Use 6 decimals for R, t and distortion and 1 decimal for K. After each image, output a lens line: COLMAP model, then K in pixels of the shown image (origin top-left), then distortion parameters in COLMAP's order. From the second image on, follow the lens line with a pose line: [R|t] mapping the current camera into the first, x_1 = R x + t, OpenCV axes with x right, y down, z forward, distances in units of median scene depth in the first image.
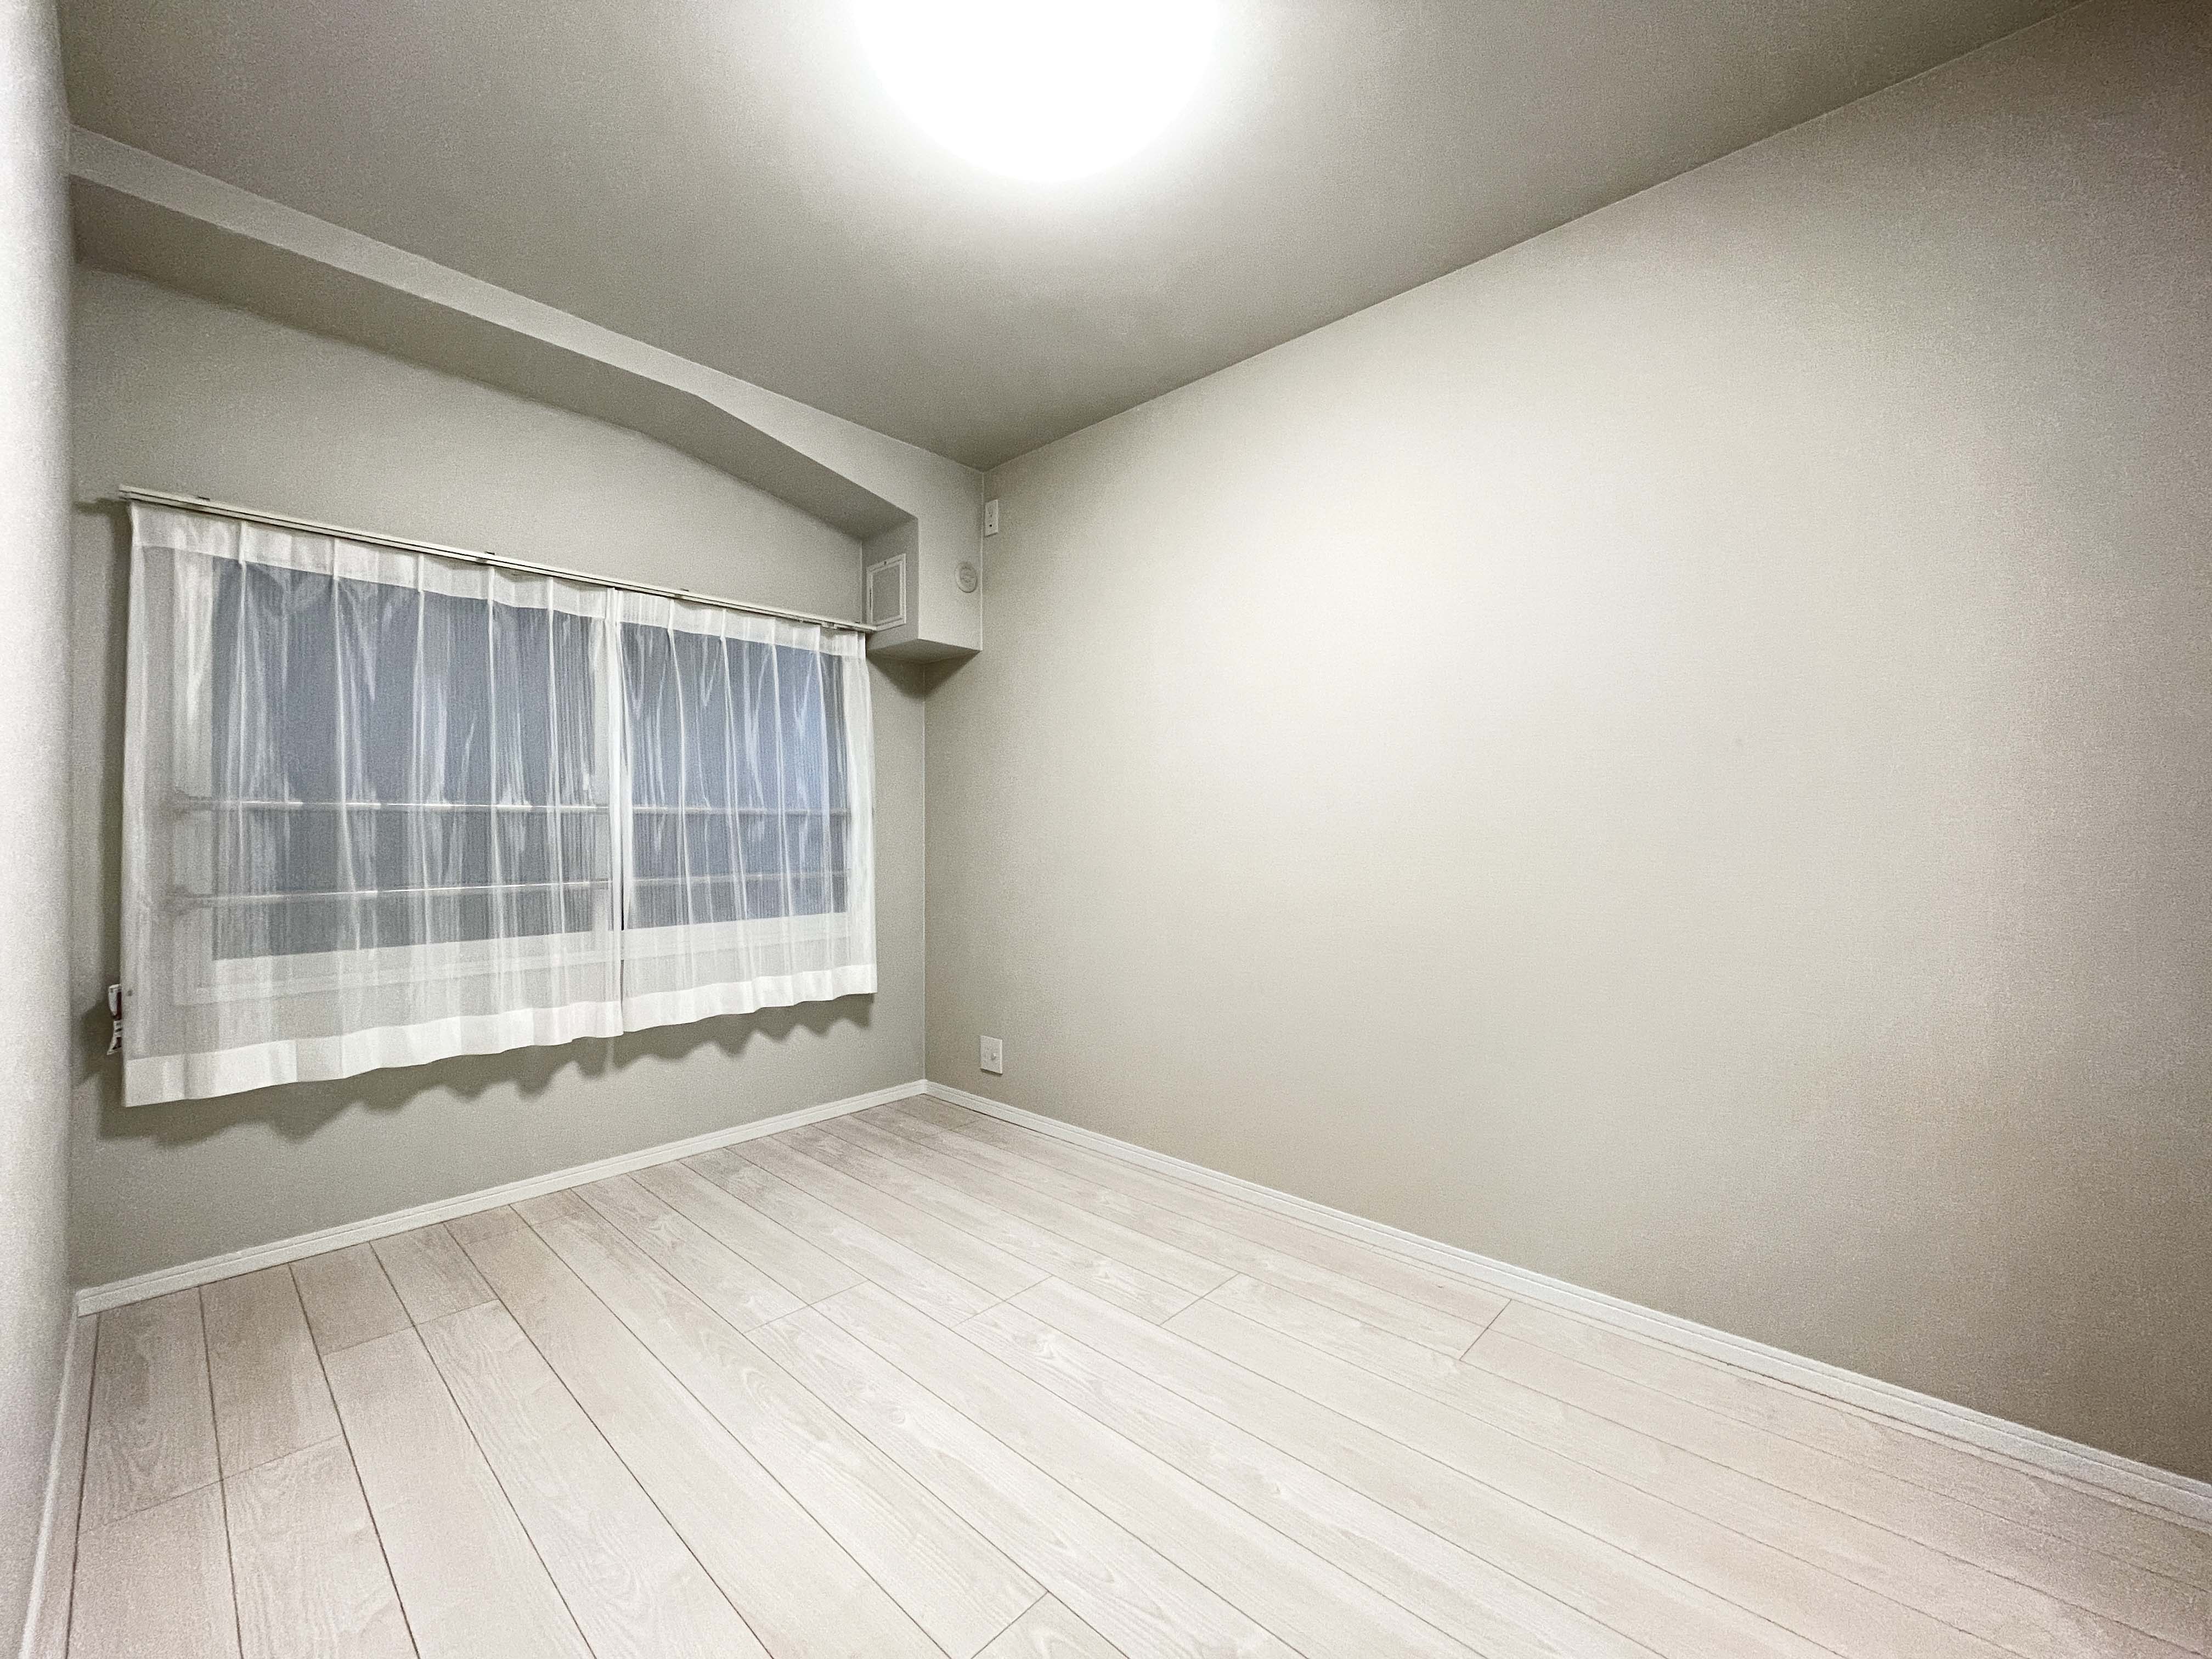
lens RADIAL K [[888.8, 0, 1105.8], [0, 888.8, 828.5], [0, 0, 1]] dist [-0.001975, -0.000302]
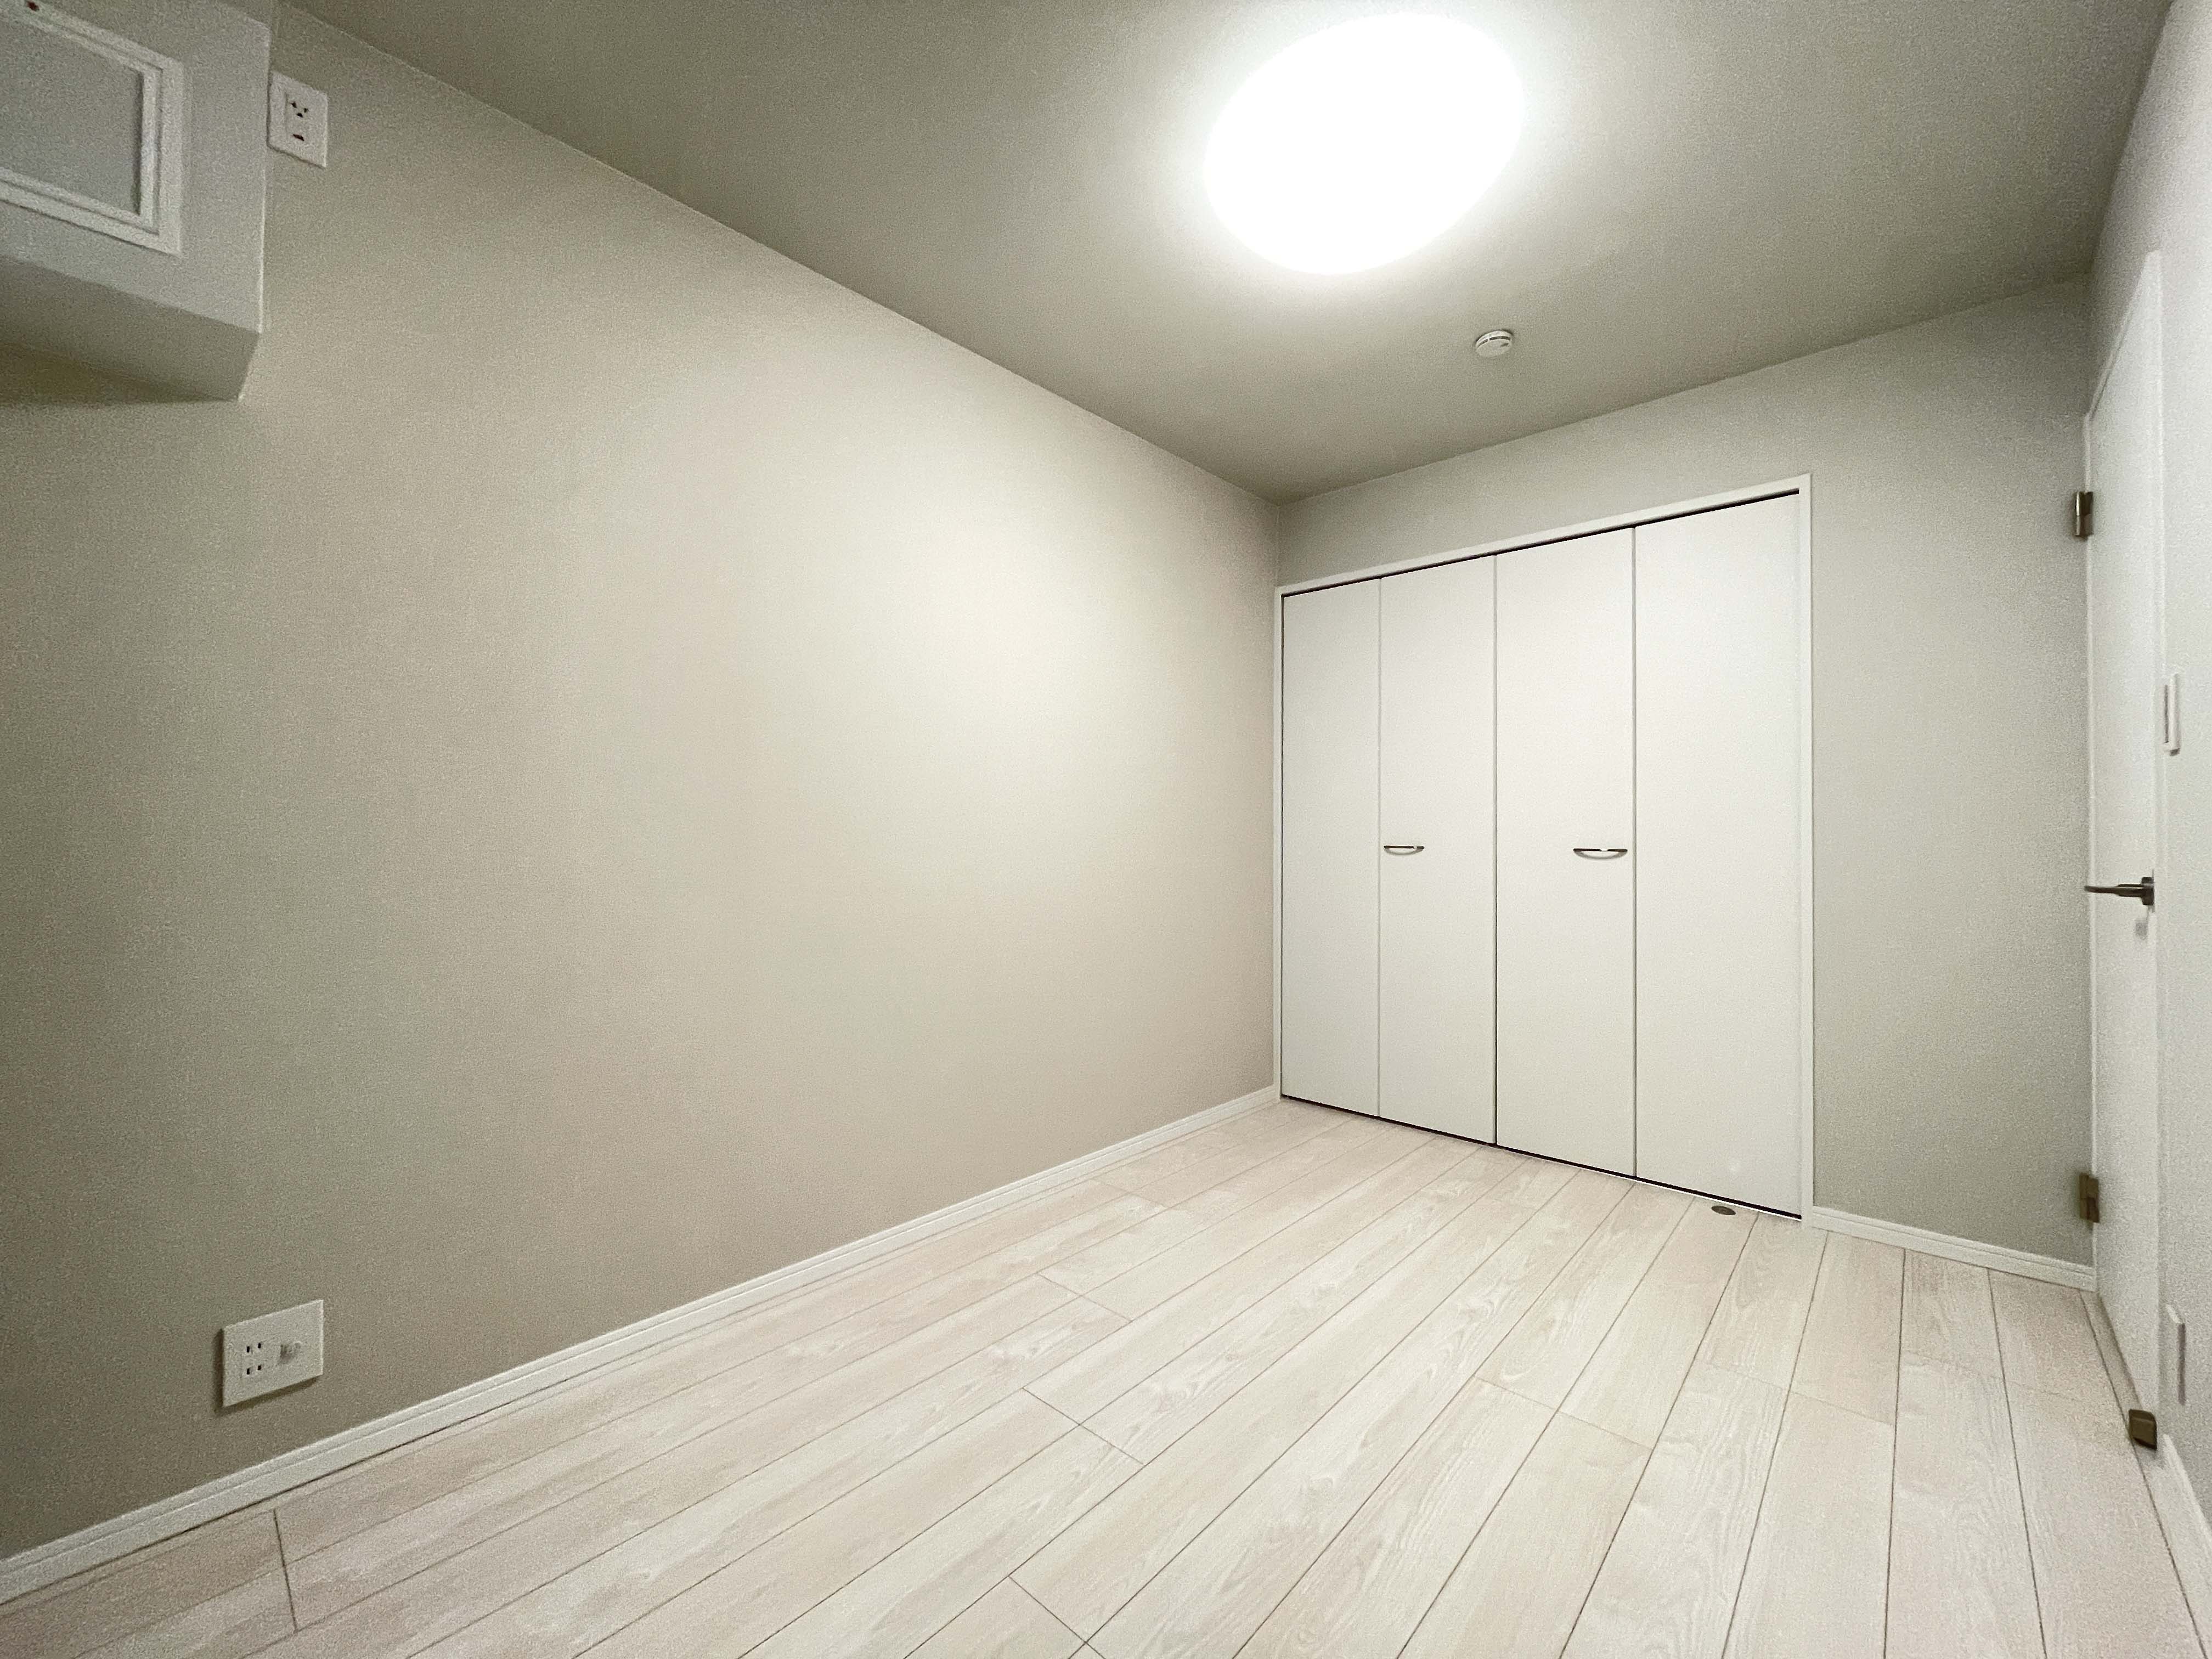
lens RADIAL K [[888.8, 0, 1106.3], [0, 888.8, 831.6], [0, 0, 1]] dist [-0.001975, -0.000302]
pose [[0.002289, 0.008359, 0.999962, -0.884151], [-0.004596, 0.999955, -0.008349, 0.006878], [-0.999987, -0.004577, 0.002328, 0.945176]]
